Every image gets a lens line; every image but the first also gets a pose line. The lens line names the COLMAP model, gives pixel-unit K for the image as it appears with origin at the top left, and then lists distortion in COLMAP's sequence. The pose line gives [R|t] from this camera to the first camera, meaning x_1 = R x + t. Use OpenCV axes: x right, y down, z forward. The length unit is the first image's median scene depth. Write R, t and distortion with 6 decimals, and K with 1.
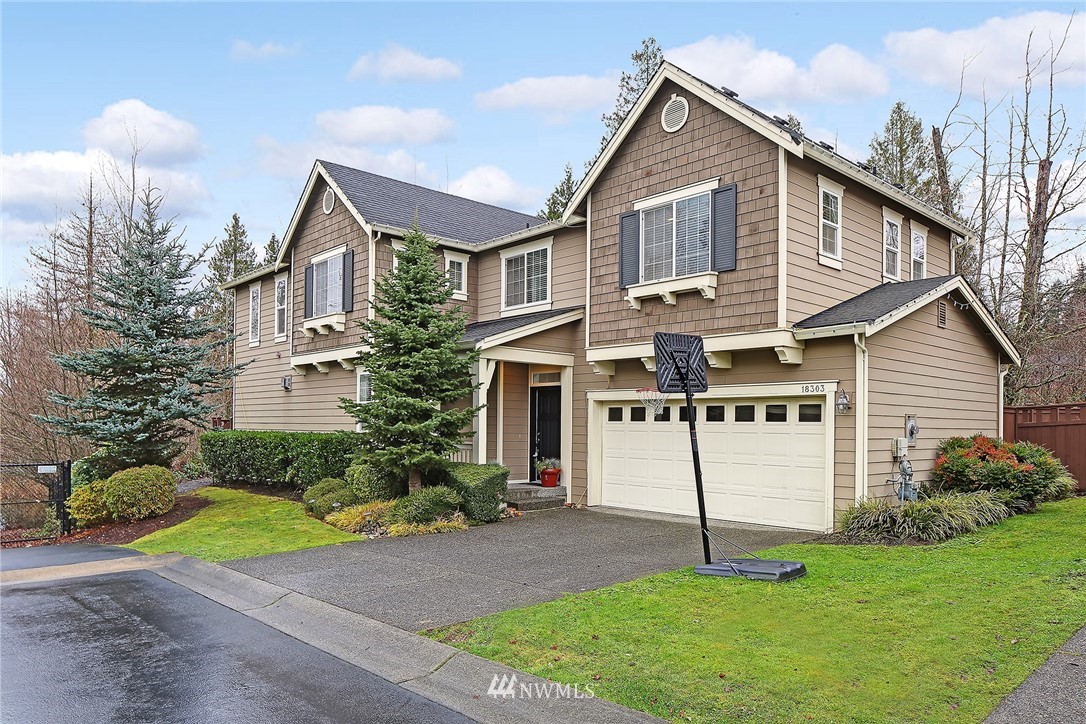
lens RADIAL K [[739.9, 0, 544.4], [0, 739.9, 424.1], [0, 0, 1]] dist [-0.009142, 0.002742]
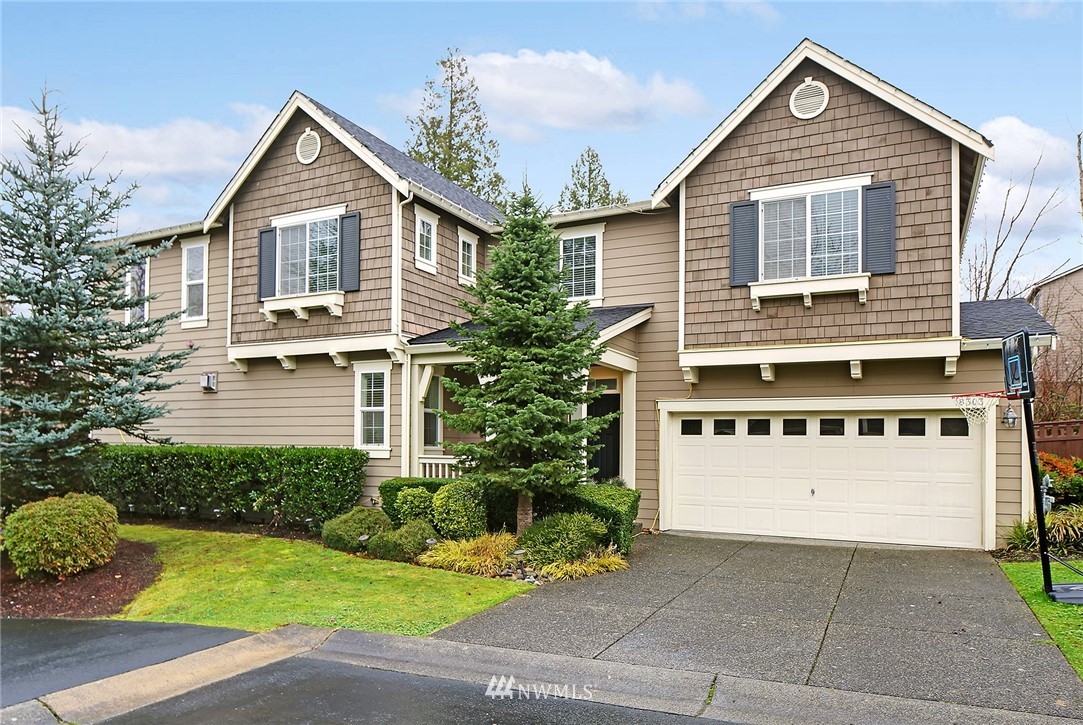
lens RADIAL K [[737.9, 0, 544.3], [0, 737.9, 442.2], [0, 0, 1]] dist [-0.009142, 0.002742]
pose [[0.934934, 0.006599, 0.354761, -0.410604], [-0.005669, 0.999977, -0.003661, 0.009694], [-0.354777, 0.001411, 0.934950, 0.240039]]
